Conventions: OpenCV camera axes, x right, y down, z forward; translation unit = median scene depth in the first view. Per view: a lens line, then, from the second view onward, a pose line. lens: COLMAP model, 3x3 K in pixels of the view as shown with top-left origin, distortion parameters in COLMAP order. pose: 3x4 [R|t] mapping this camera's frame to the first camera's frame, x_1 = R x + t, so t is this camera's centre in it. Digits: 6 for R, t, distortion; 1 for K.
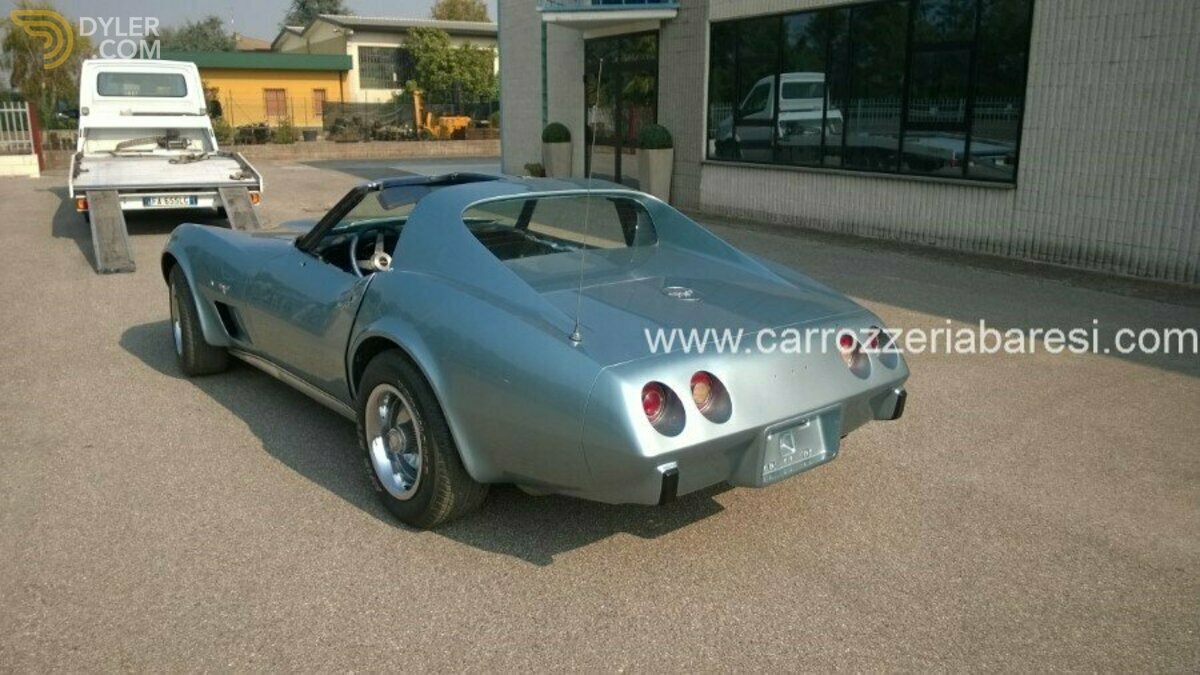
lens RADIAL K [[964.4, 0, 592.5], [0, 964.4, 339.4], [0, 0, 1]] dist [0.010274, -0.069737]
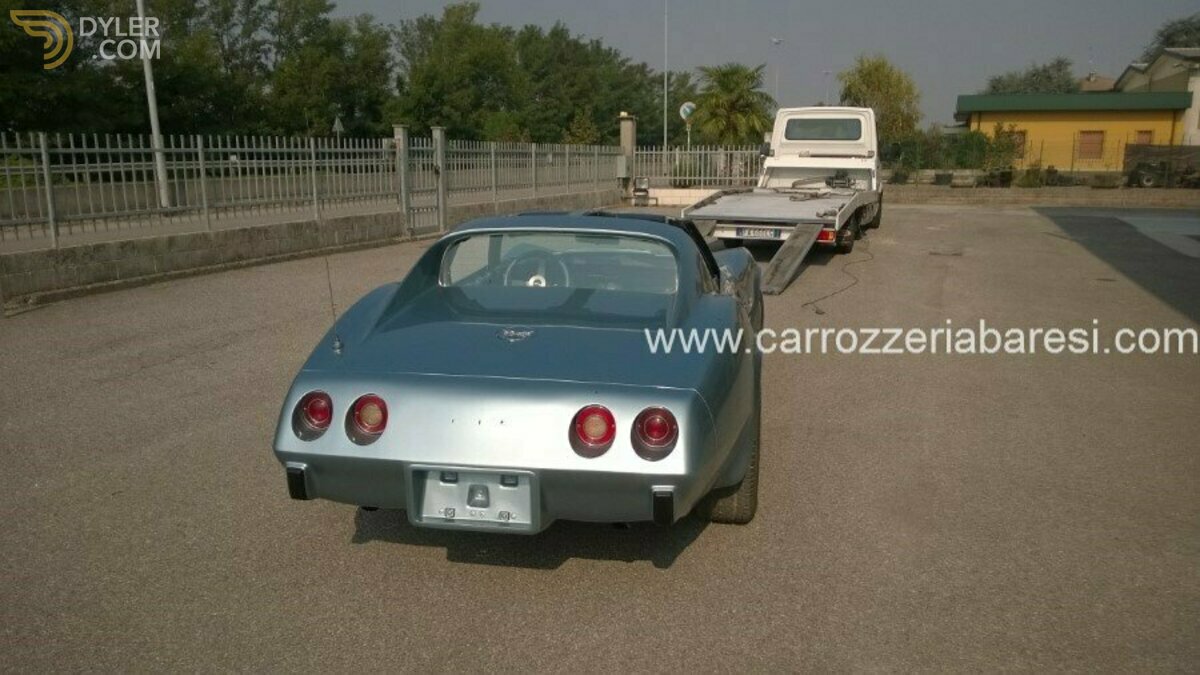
lens RADIAL K [[964.4, 0, 592.5], [0, 964.4, 339.4], [0, 0, 1]] dist [0.010274, -0.069737]
pose [[0.600954, 0.146435, -0.785755, 0.192051], [-0.180528, 0.982538, 0.045039, -0.020624], [0.778630, 0.114784, 0.616896, 0.094704]]
